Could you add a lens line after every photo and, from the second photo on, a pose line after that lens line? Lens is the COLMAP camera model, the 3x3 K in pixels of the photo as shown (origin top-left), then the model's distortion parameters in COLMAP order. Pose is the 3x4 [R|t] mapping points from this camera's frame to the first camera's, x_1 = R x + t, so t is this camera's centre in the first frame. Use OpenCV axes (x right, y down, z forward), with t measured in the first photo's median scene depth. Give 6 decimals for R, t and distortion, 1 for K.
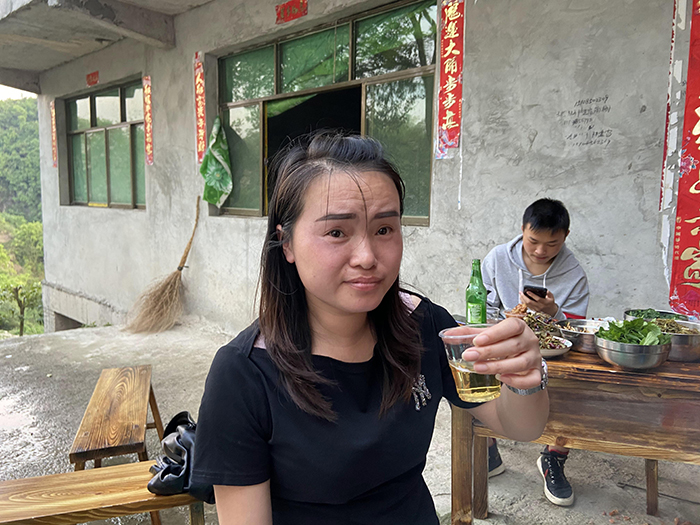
lens RADIAL K [[527.0, 0, 346.1], [0, 527.0, 258.4], [0, 0, 1]] dist [0.114493, -0.154613]
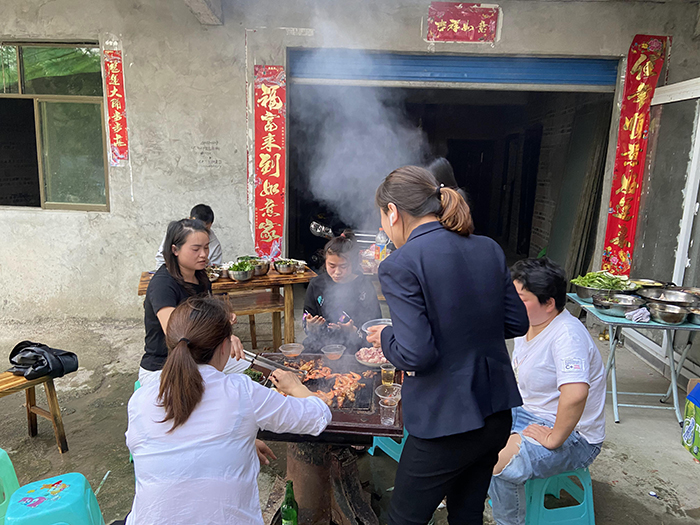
lens RADIAL K [[527.0, 0, 346.1], [0, 527.0, 258.4], [0, 0, 1]] dist [0.114493, -0.154613]
pose [[0.761544, -0.112093, 0.638346, -0.361330], [0.049435, 0.992107, 0.115237, -0.087795], [-0.646225, -0.056202, 0.761075, -0.645945]]
